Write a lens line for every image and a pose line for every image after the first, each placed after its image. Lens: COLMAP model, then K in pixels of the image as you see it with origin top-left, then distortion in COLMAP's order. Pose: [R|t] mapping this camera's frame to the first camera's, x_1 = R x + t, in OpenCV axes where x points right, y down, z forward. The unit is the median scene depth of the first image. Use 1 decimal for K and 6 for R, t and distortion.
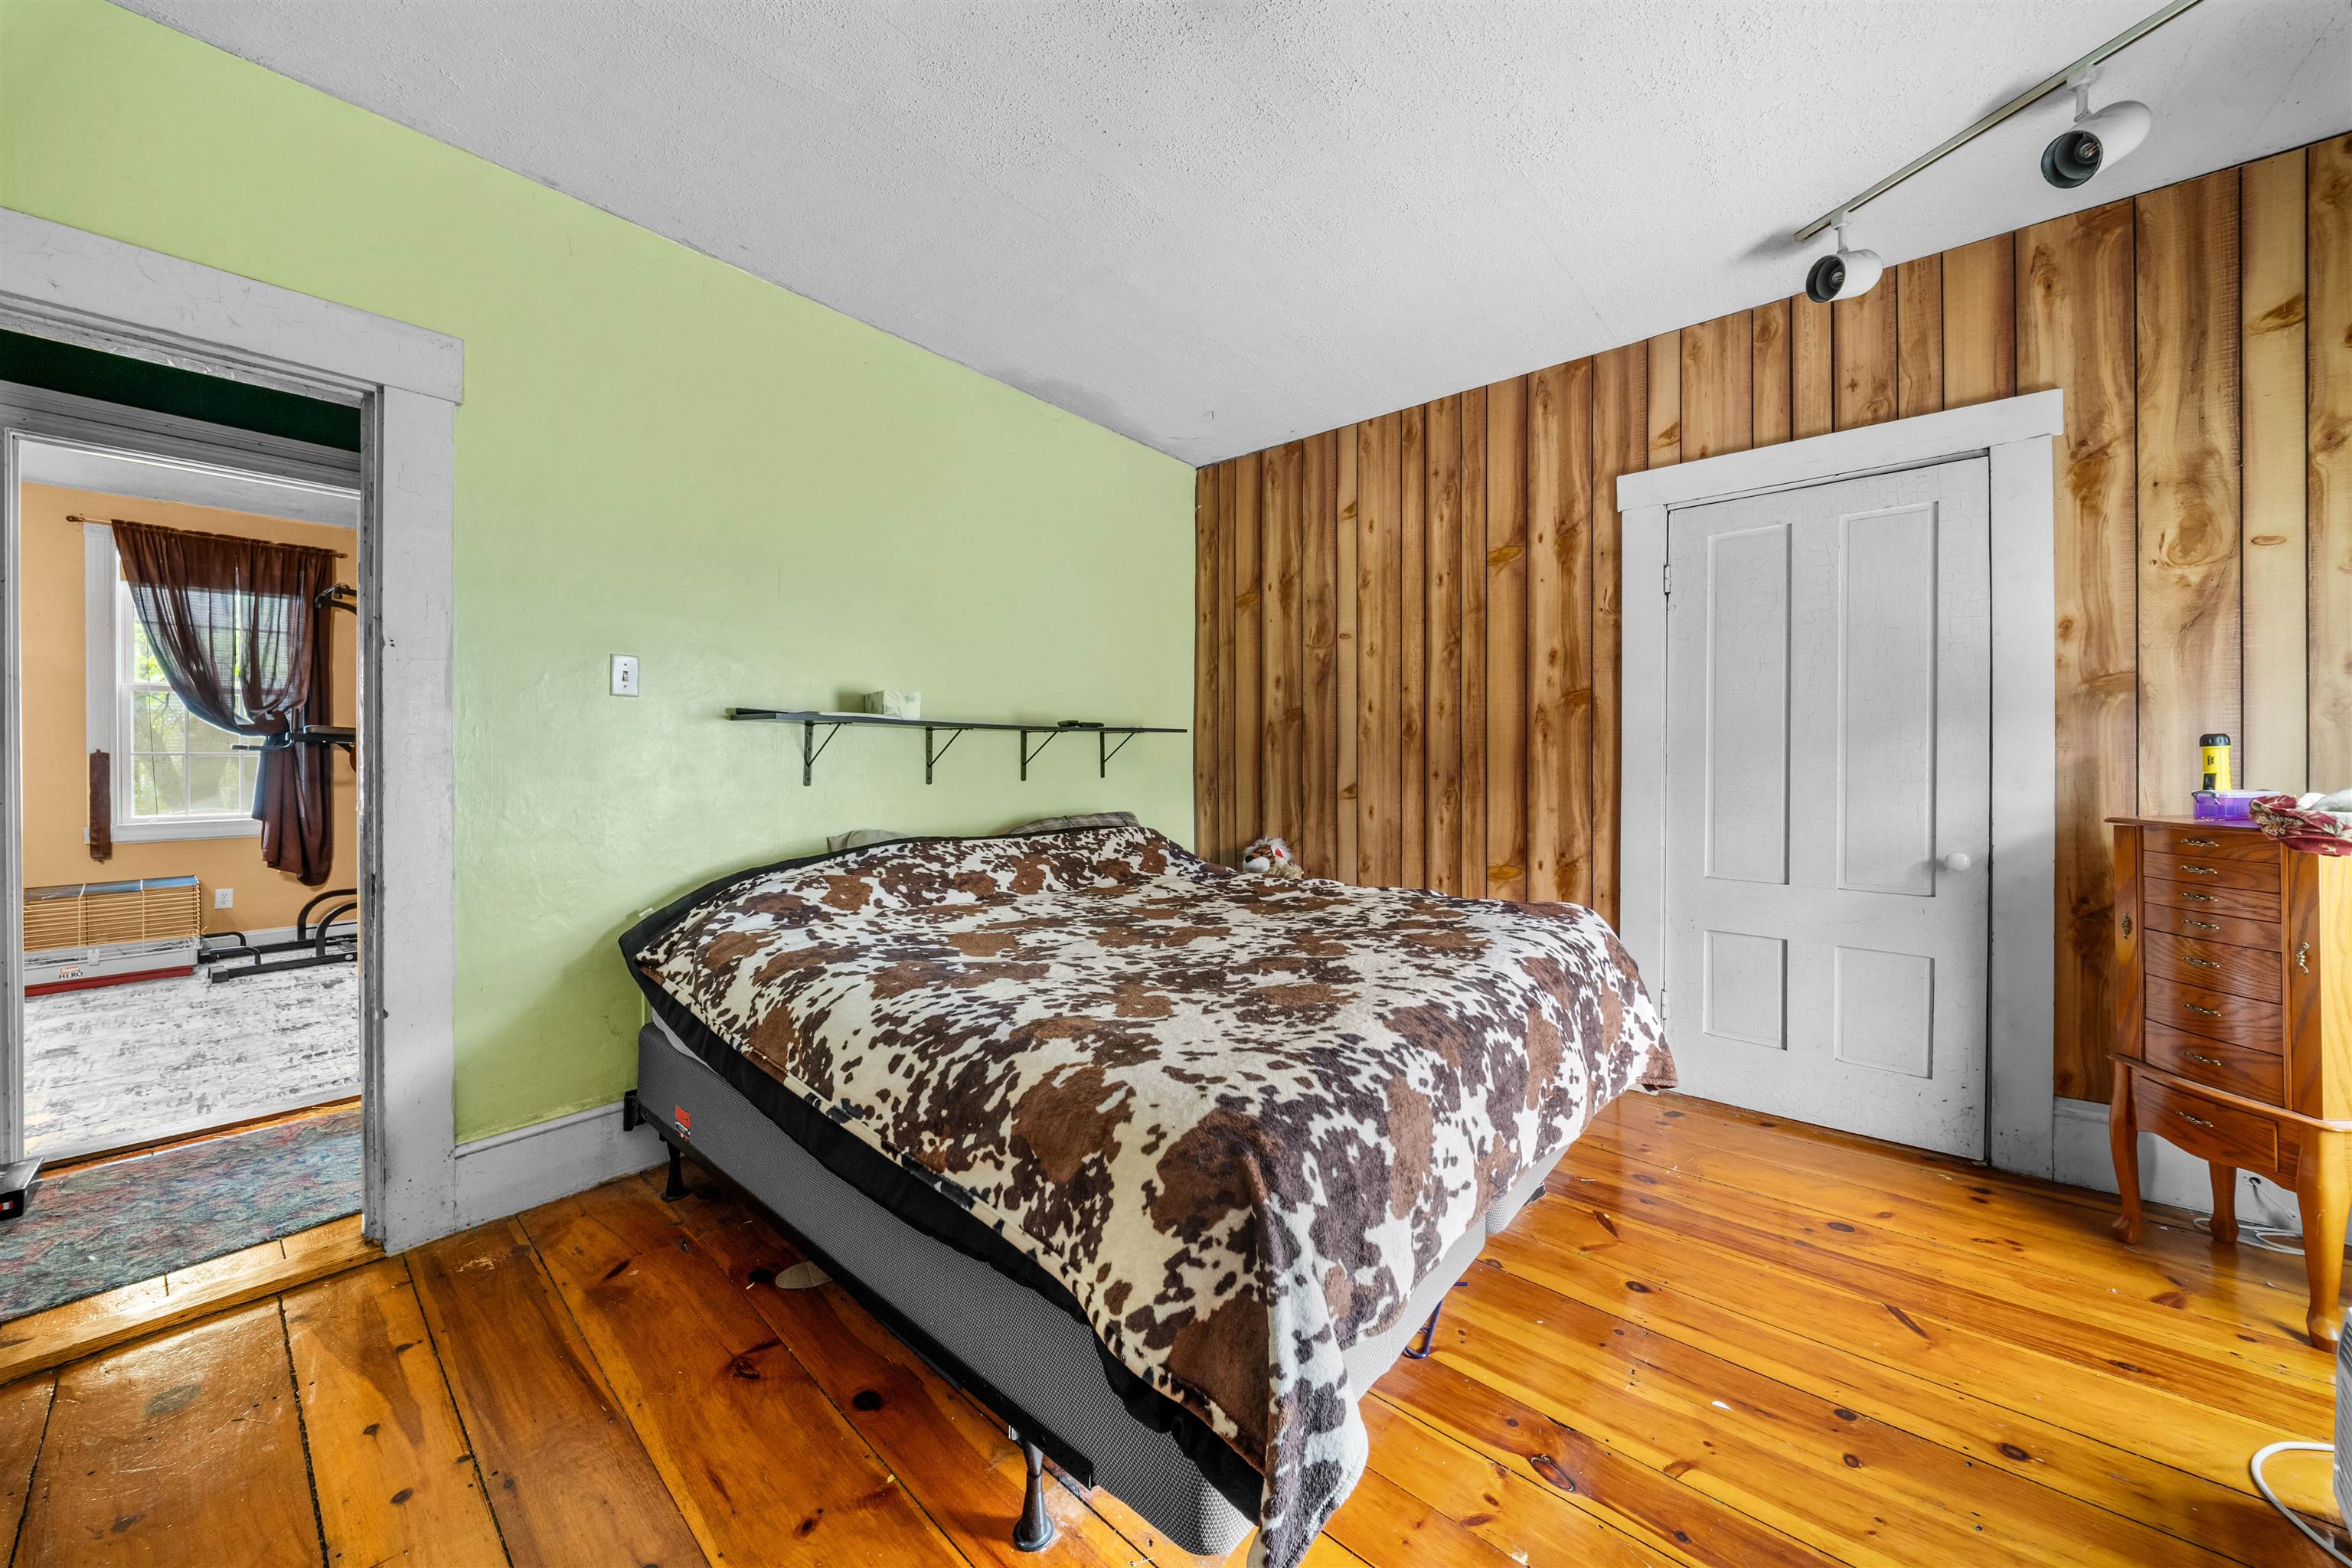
lens RADIAL K [[840.7, 0, 1179.4], [0, 840.7, 770.4], [0, 0, 1]] dist [-0.013136, -0.000313]
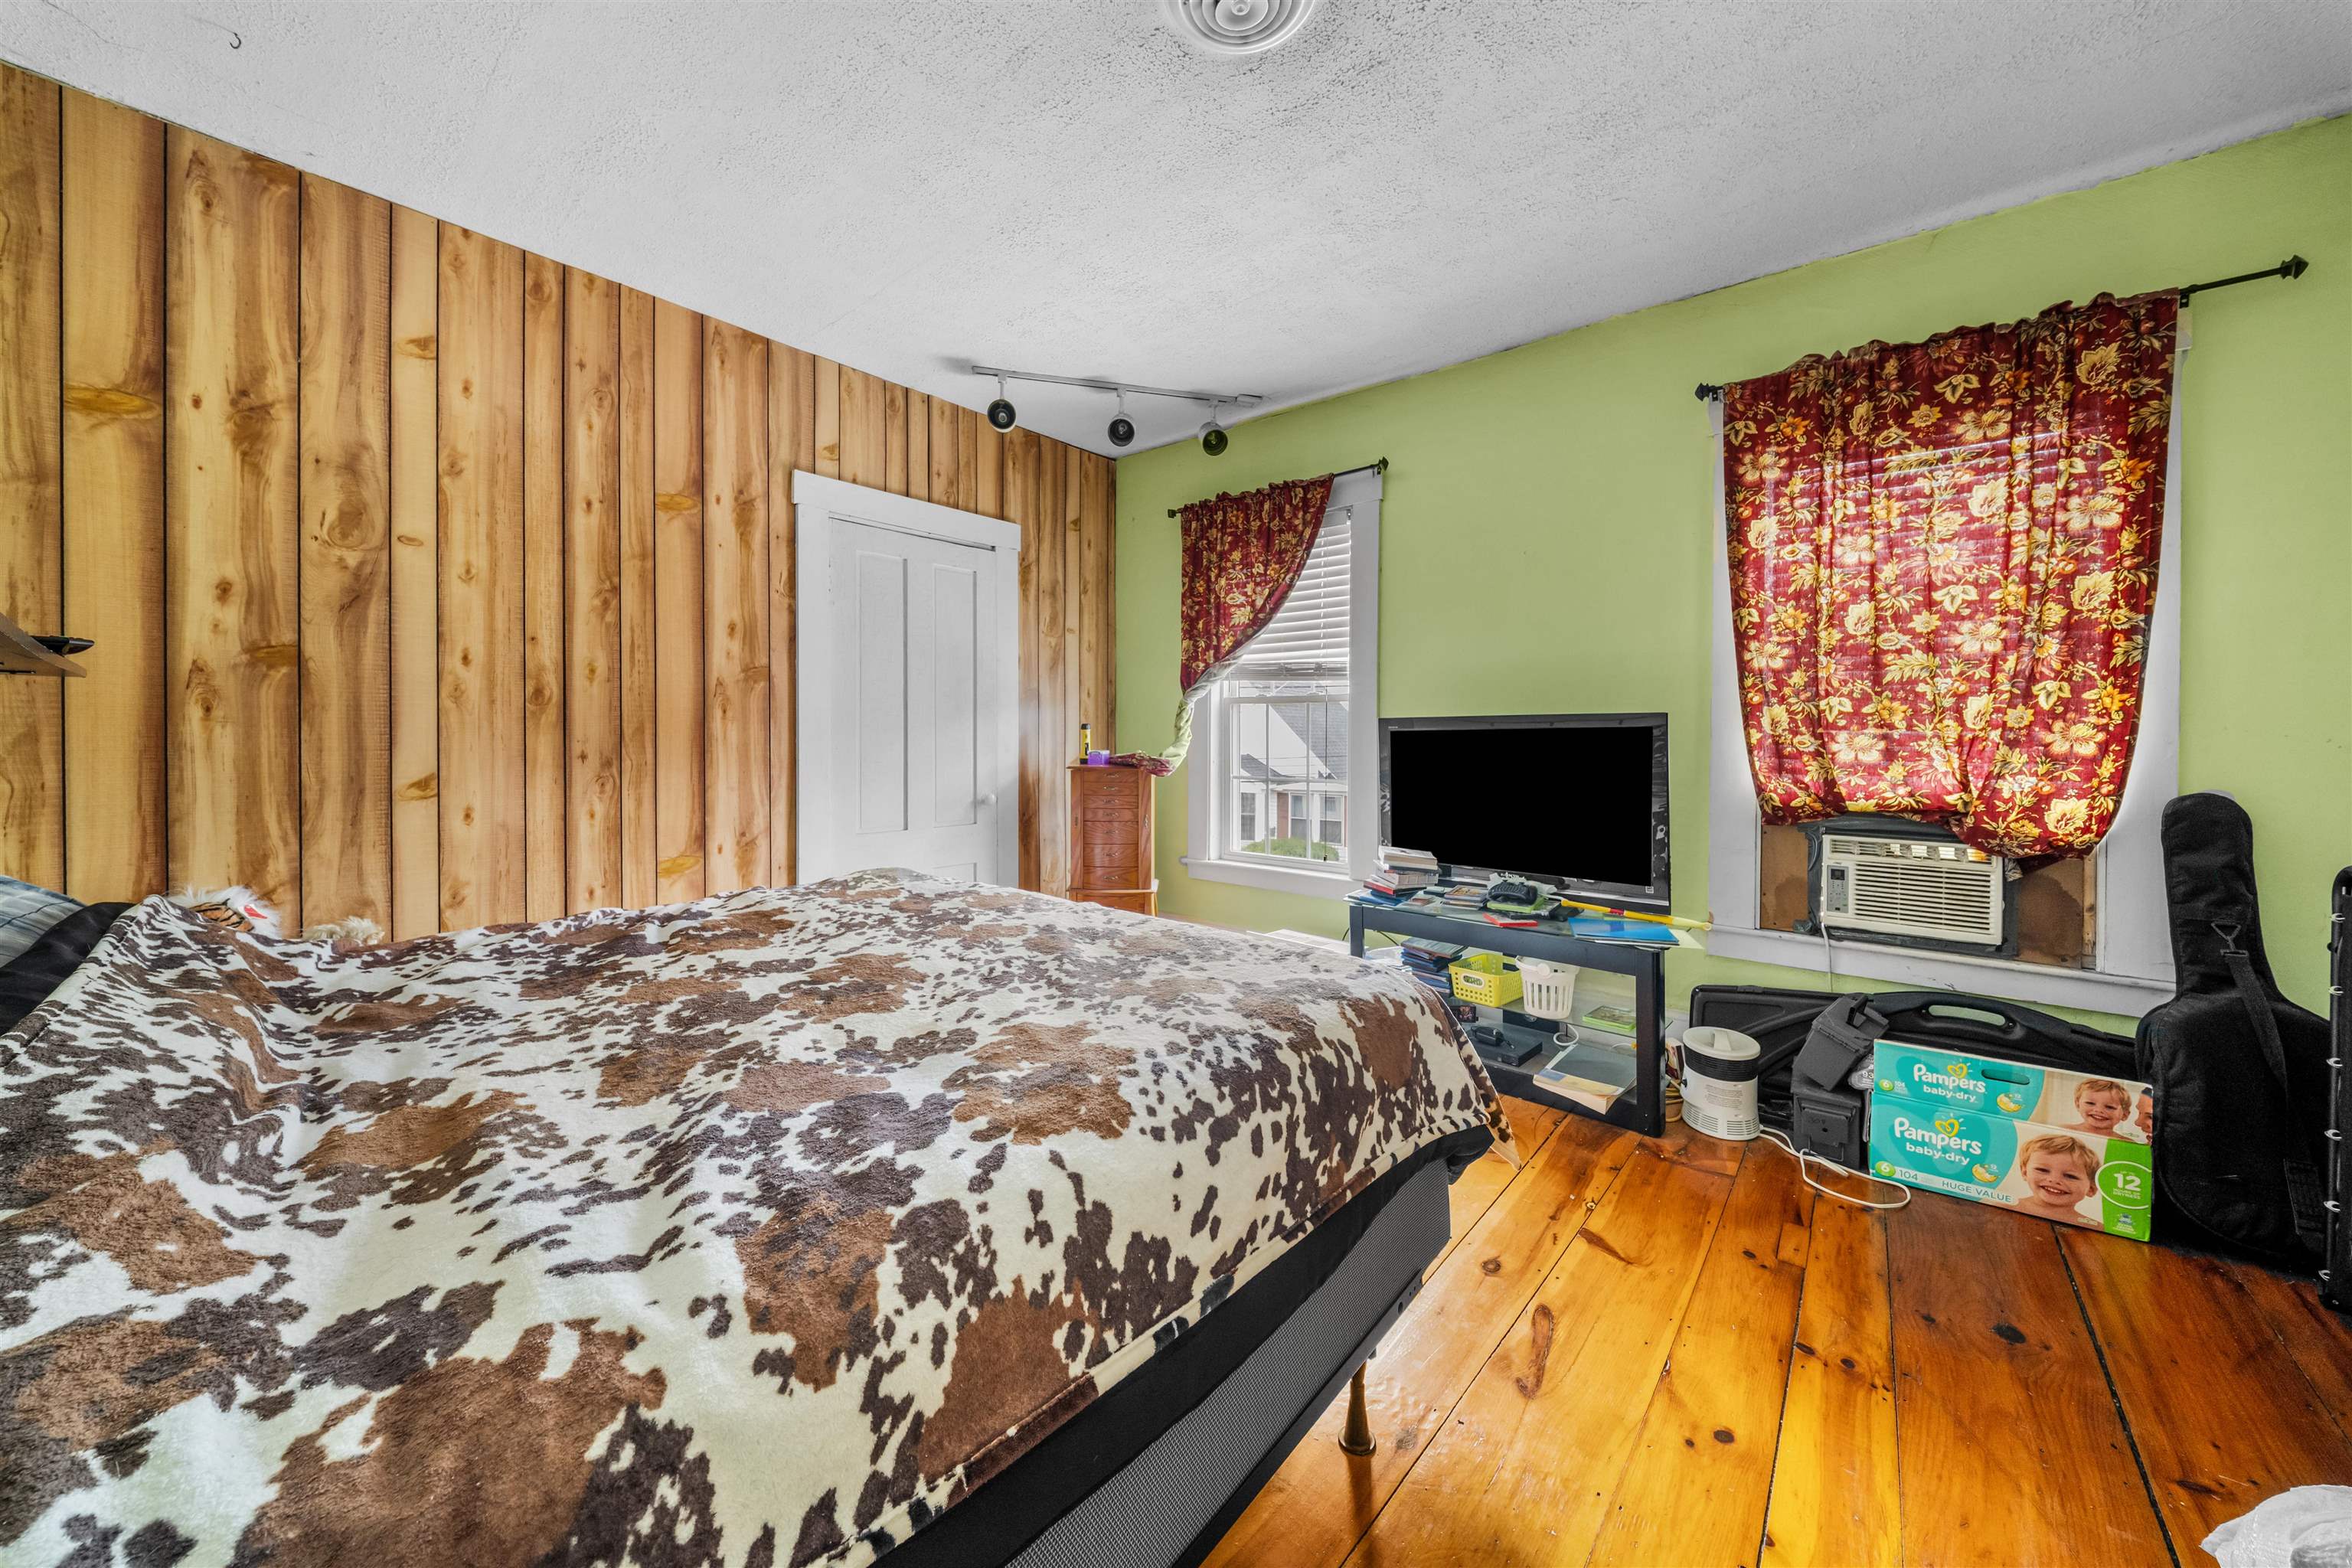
lens RADIAL K [[846.4, 0, 1176.1], [0, 846.4, 732.8], [0, 0, 1]] dist [0.000148, -0.000095]
pose [[-0.028502, 0.000173, 0.999594, -0.947109], [0.008371, 0.999965, 0.000066, -0.023206], [-0.999559, 0.008369, -0.028502, 0.928845]]
